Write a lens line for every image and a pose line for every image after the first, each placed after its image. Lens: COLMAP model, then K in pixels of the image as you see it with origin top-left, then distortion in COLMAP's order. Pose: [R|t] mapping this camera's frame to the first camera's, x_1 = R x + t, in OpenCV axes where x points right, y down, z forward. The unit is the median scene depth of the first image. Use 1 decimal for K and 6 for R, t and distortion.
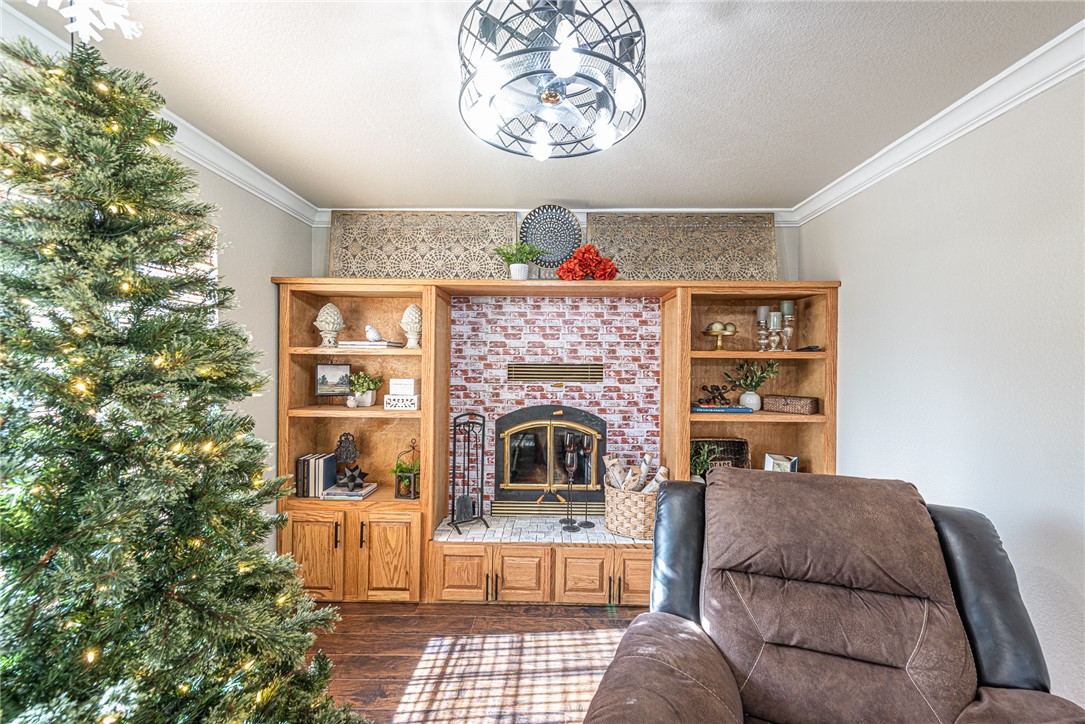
lens RADIAL K [[424.5, 0, 545.5], [0, 424.5, 367.6], [0, 0, 1]] dist [0.013078, 0.000001]
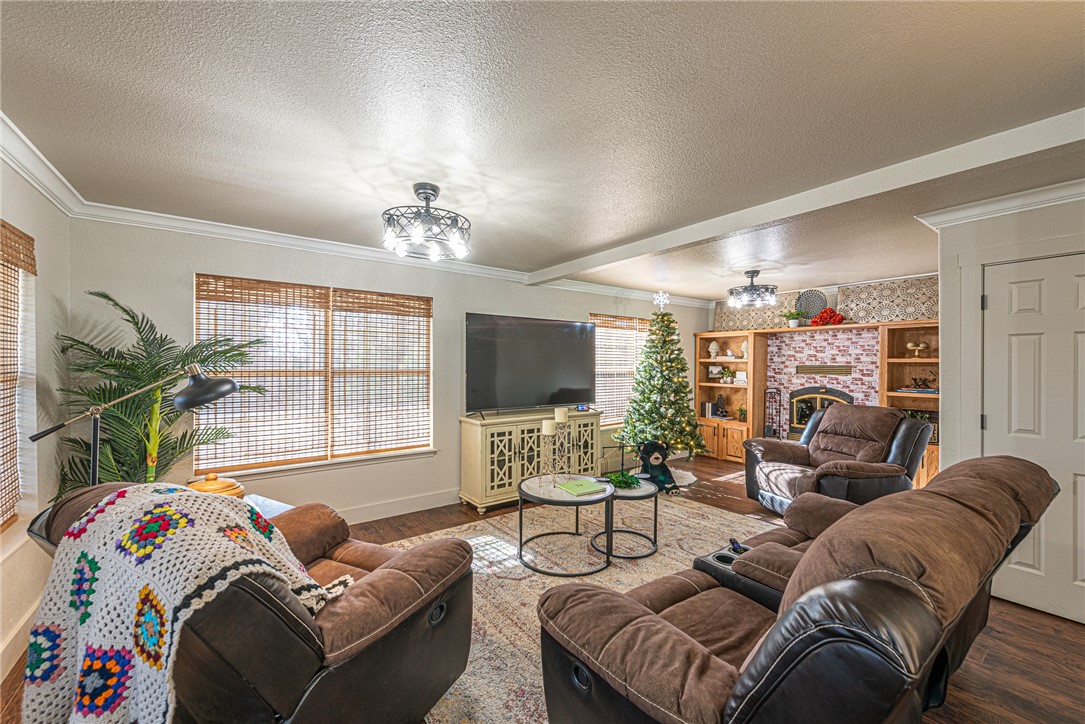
lens RADIAL K [[424.5, 0, 550.0], [0, 424.5, 366.0], [0, 0, 1]] dist [0.013078, 0.000001]
pose [[0.611835, 0.001335, -0.790984, 0.845573], [-0.009654, 0.999937, -0.005781, 0.017572], [0.790927, 0.011173, 0.611809, -1.236741]]
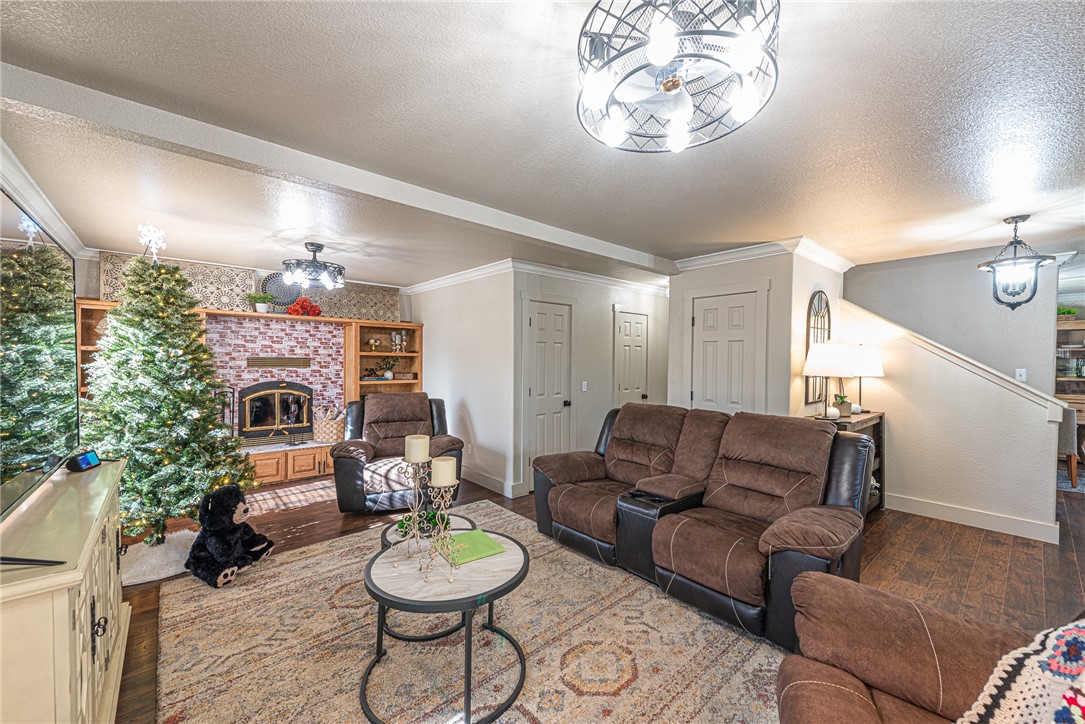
lens RADIAL K [[424.5, 0, 547.3], [0, 424.5, 366.4], [0, 0, 1]] dist [0.013078, 0.000001]
pose [[0.738827, -0.009923, 0.673822, -0.372010], [0.001930, 0.999919, 0.012609, 0.007846], [-0.673892, -0.008015, 0.738786, -1.122394]]
